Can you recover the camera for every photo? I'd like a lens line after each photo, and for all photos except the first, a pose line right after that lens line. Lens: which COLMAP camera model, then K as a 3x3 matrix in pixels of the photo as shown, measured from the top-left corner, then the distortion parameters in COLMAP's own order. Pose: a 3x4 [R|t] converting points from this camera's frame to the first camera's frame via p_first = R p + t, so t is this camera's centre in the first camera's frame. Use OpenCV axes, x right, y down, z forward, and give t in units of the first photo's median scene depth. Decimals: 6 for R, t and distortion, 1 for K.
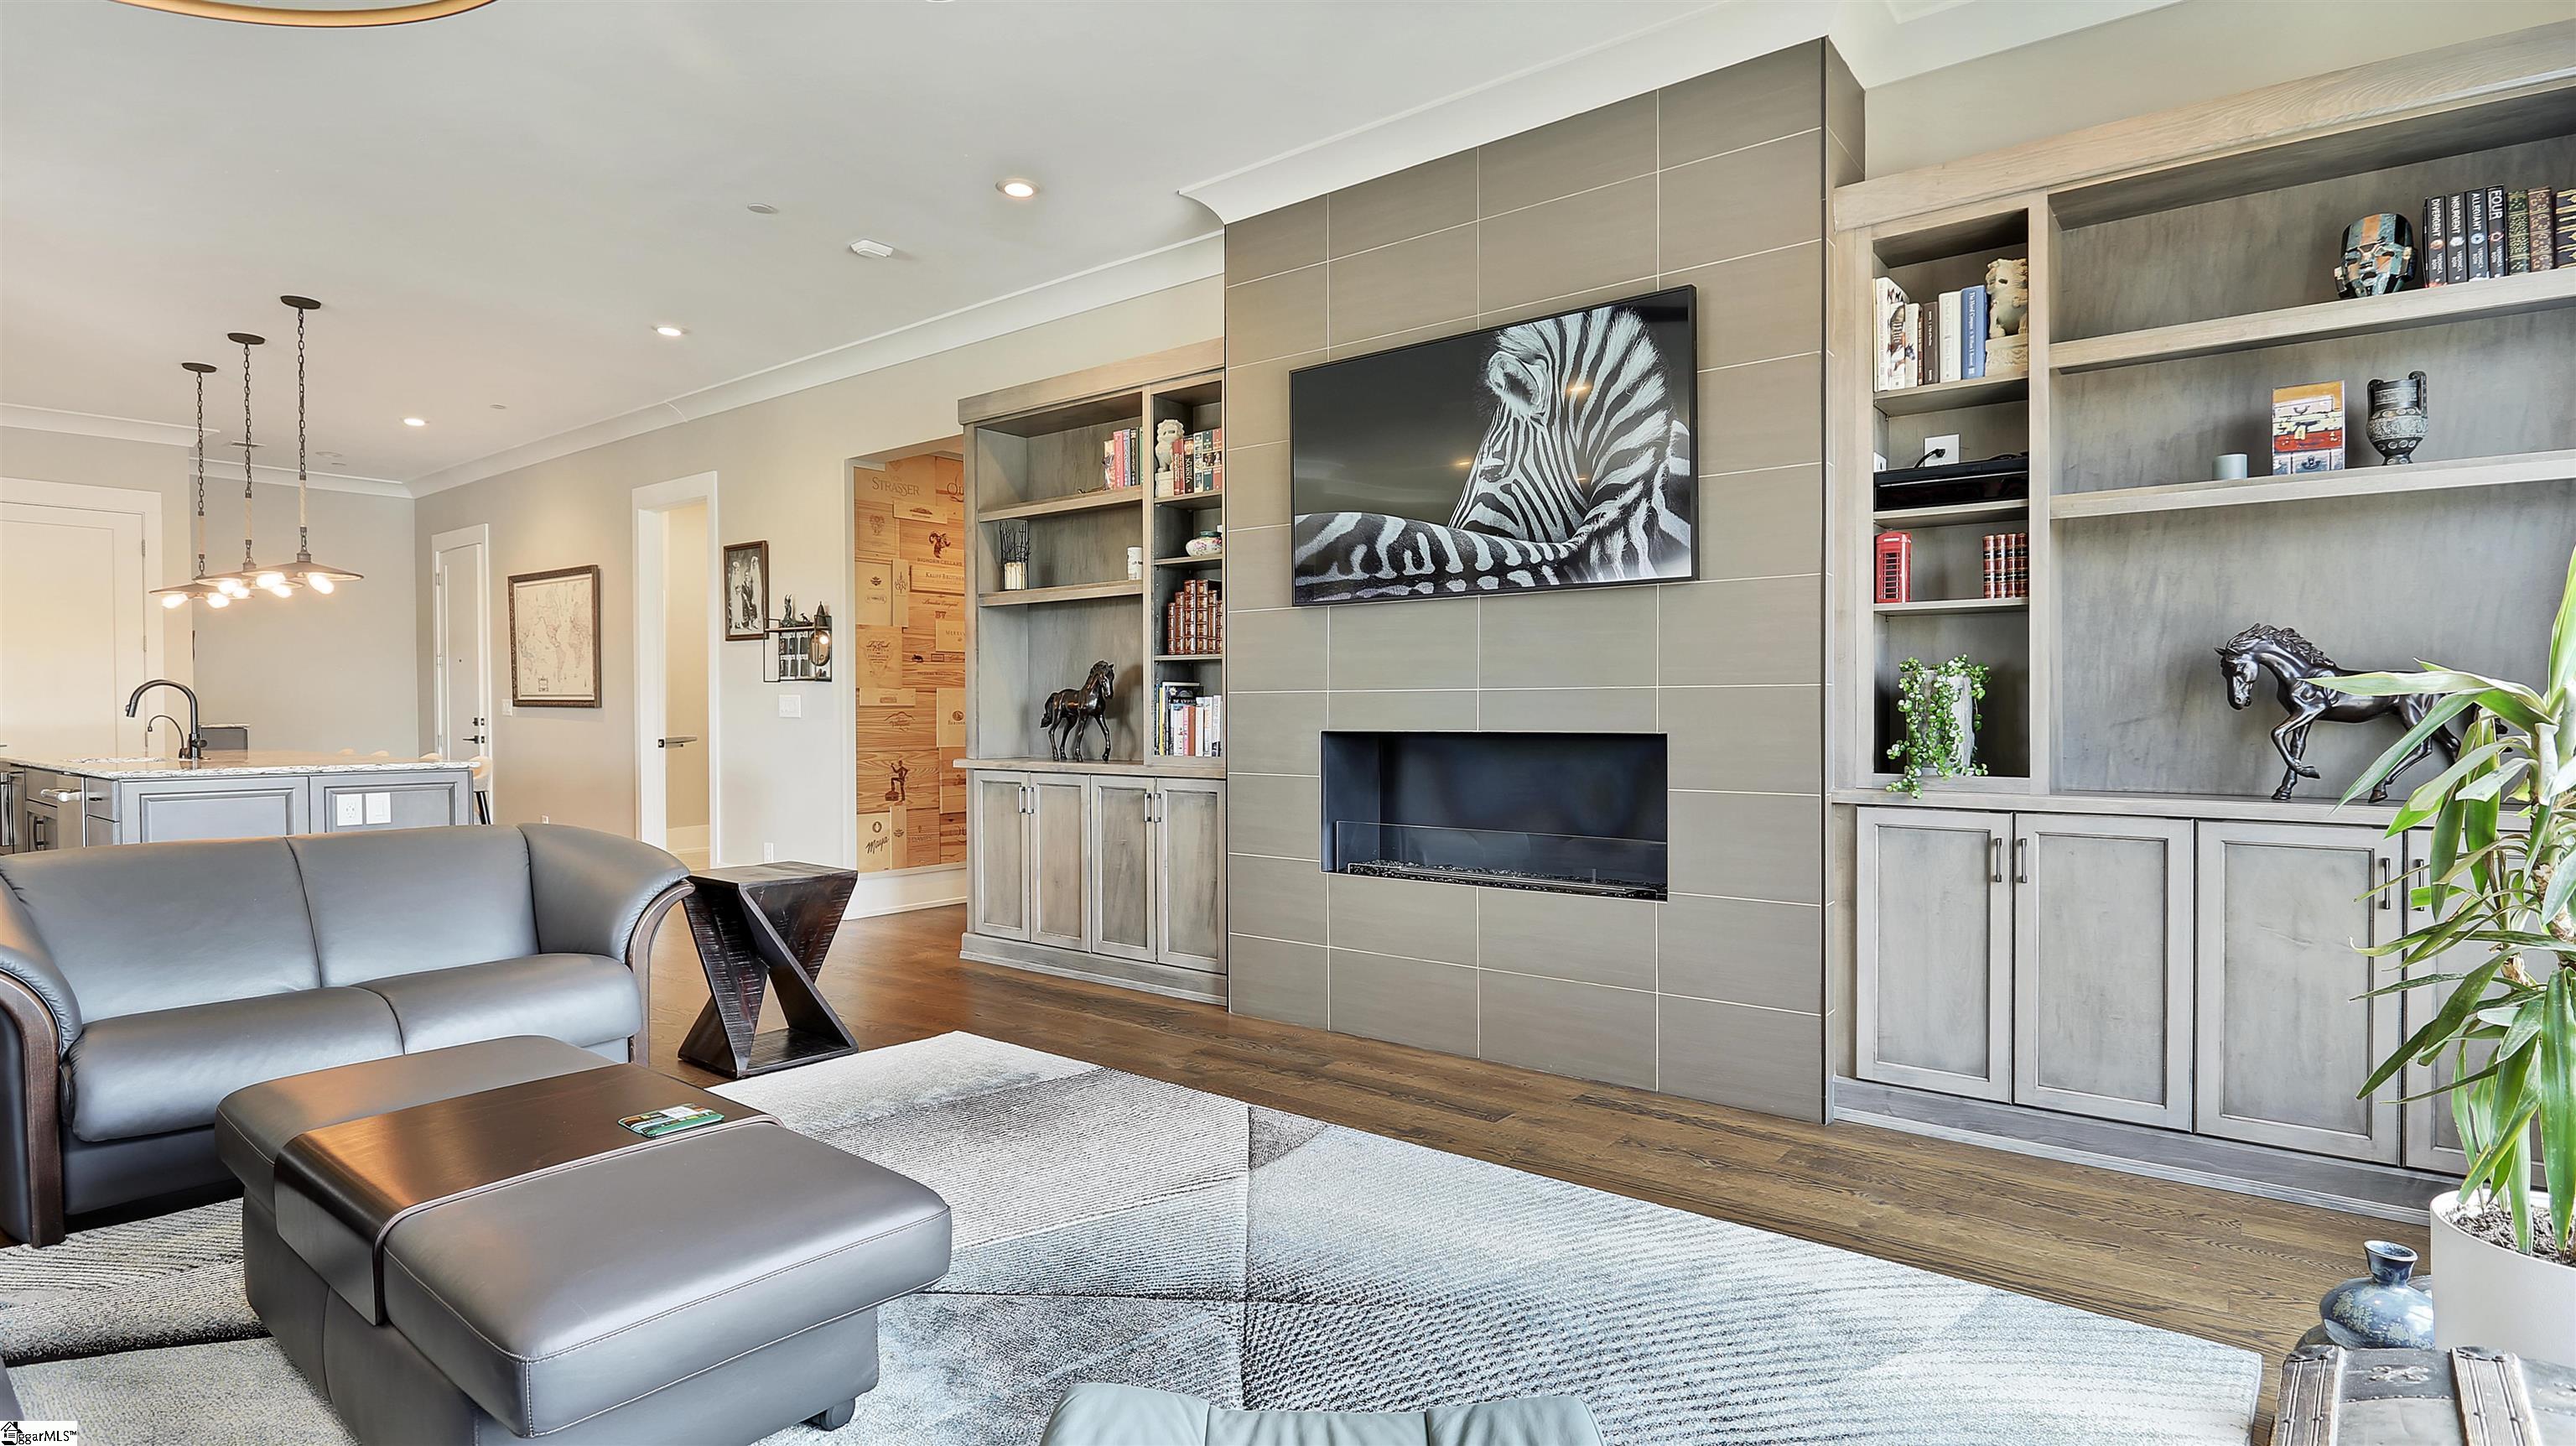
lens RADIAL K [[1297.6, 0, 1288.0], [0, 1297.6, 723.0], [0, 0, 1]] dist [-0.010794, -0.000683]
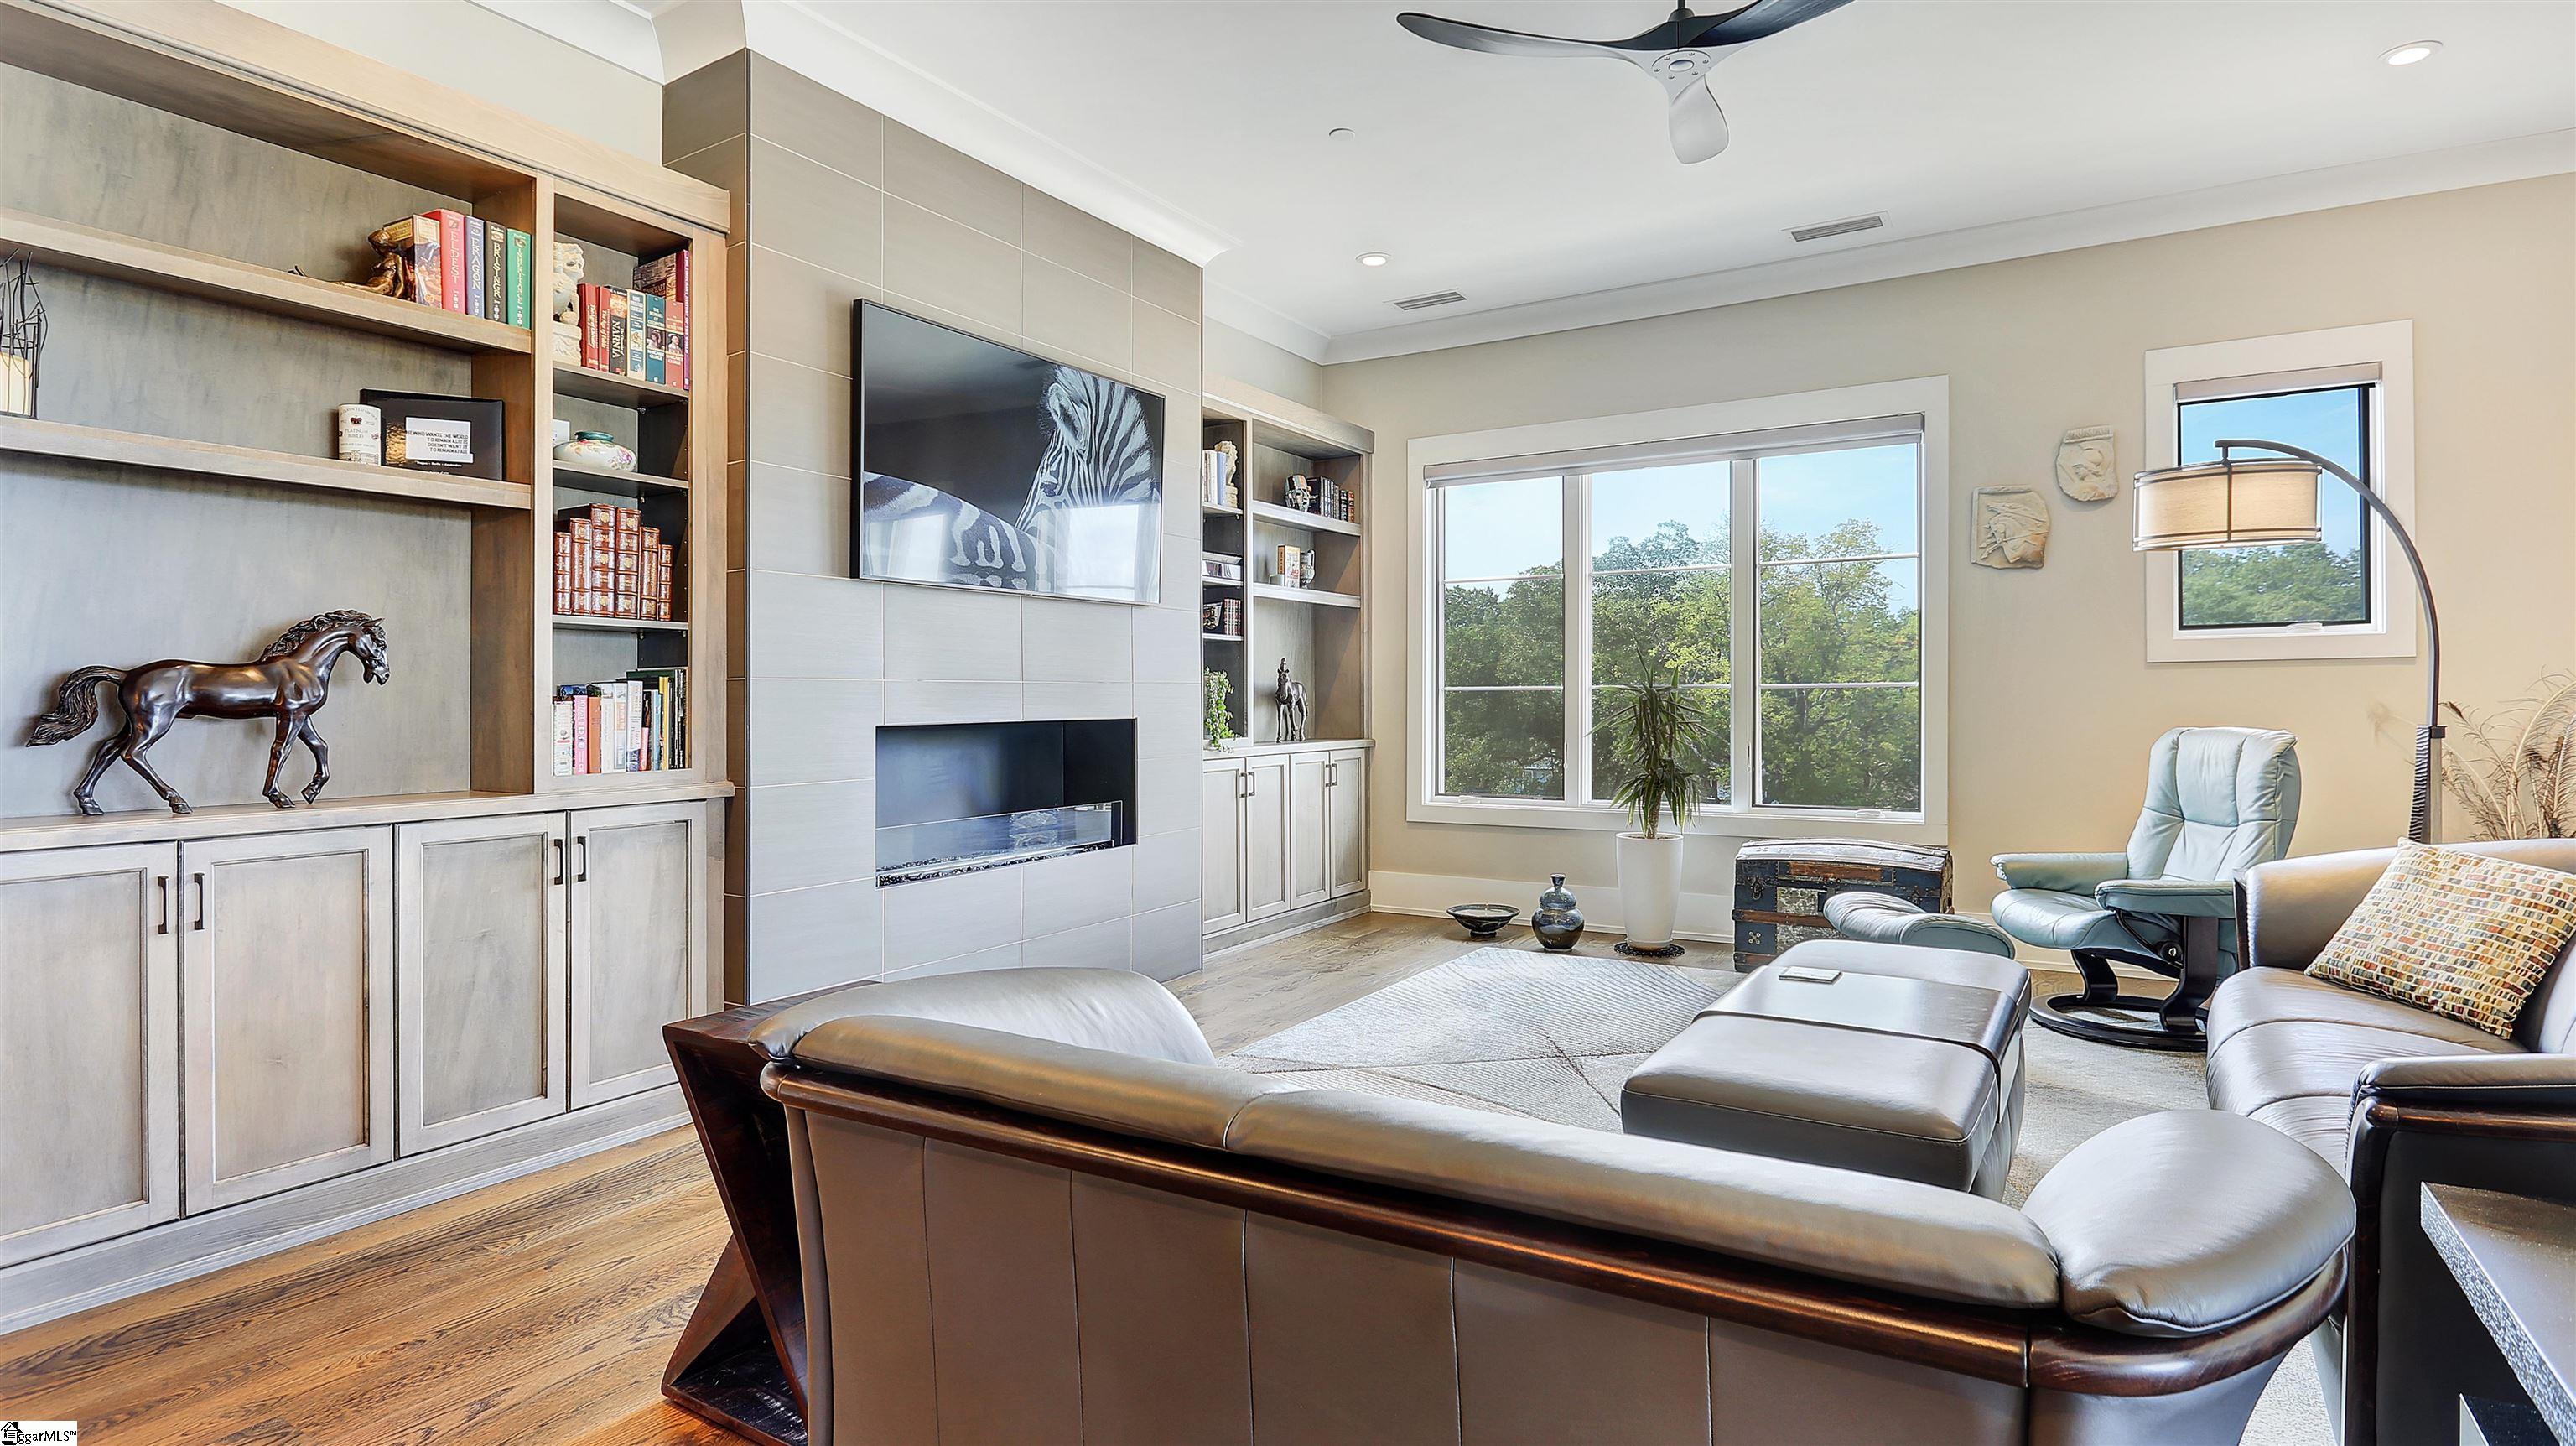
lens RADIAL K [[1285.5, 0, 1301.1], [0, 1285.5, 705.3], [0, 0, 1]] dist [-0.010953, -0.000516]
pose [[-0.136610, -0.000912, 0.990625, -0.980624], [0.018643, 0.999820, 0.003491, -0.005728], [-0.990450, 0.018945, -0.136568, 0.951316]]
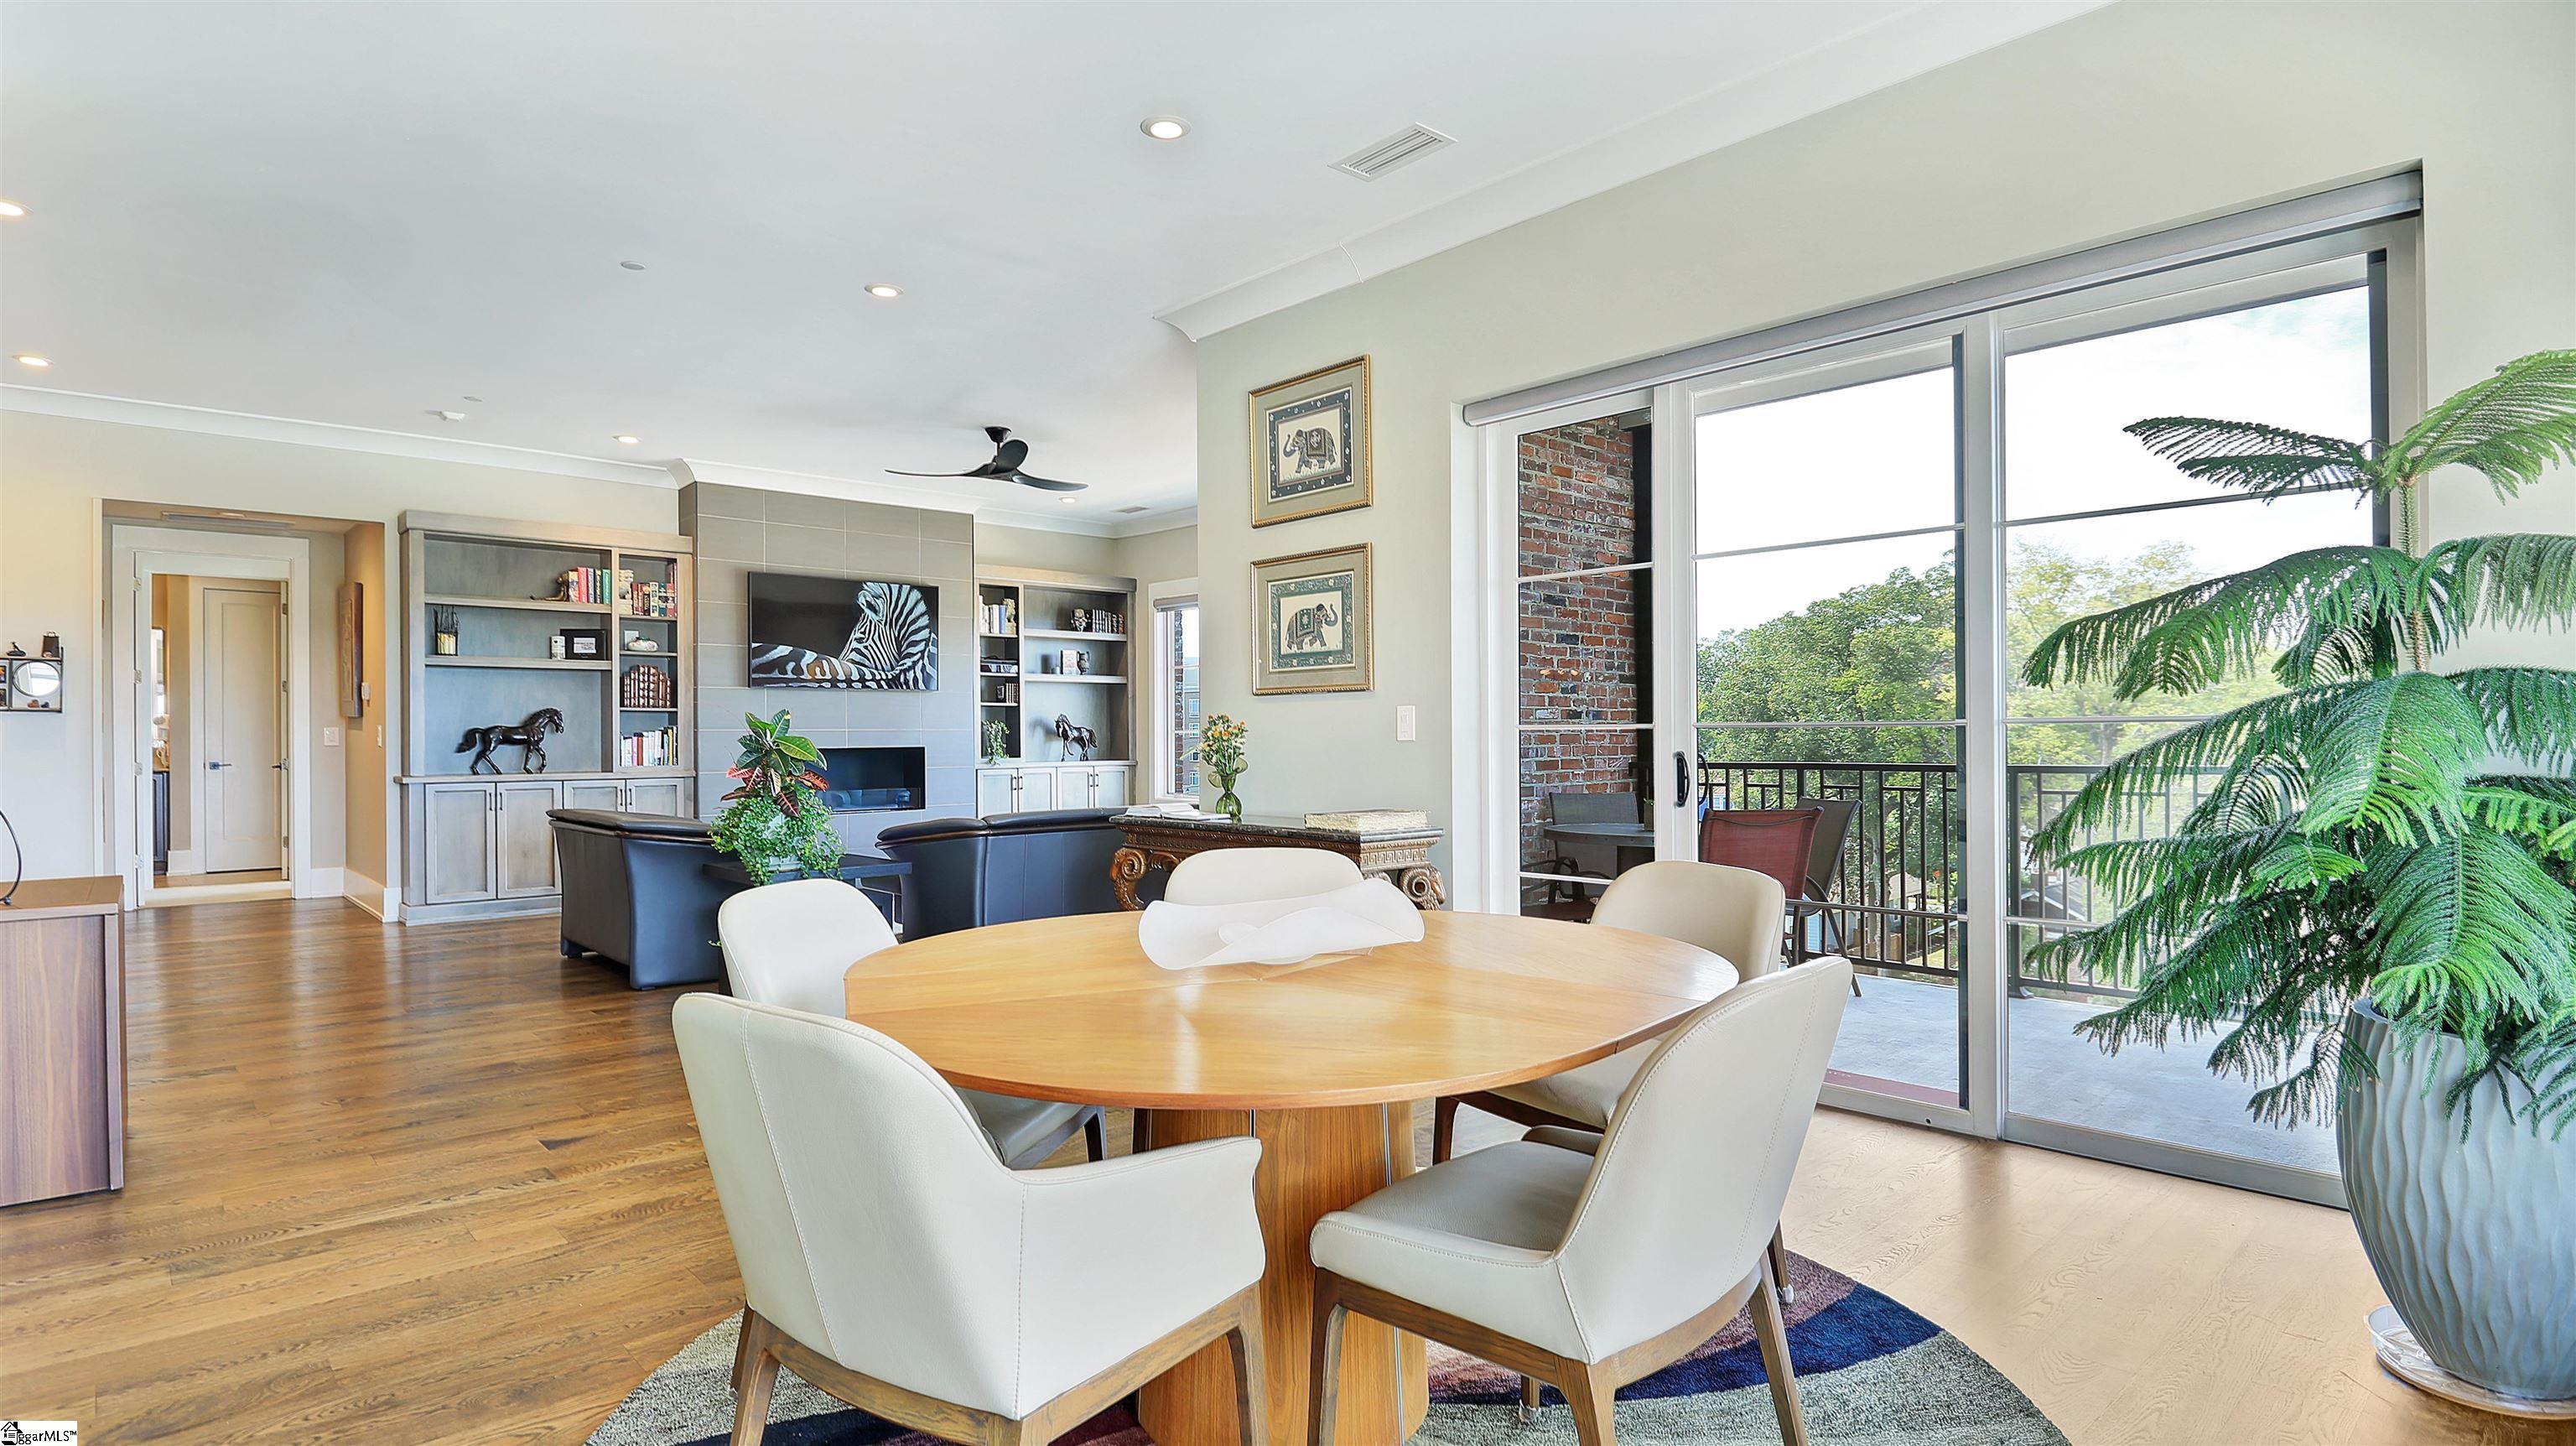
lens RADIAL K [[1325.1, 0, 1292.1], [0, 1325.1, 760.5], [0, 0, 1]] dist [-0.001100, -0.000364]
pose [[0.151569, -0.018681, 0.988270, -2.186378], [0.015479, 0.999744, 0.016524, 0.003116], [-0.988325, 0.012793, 0.151819, -0.168293]]
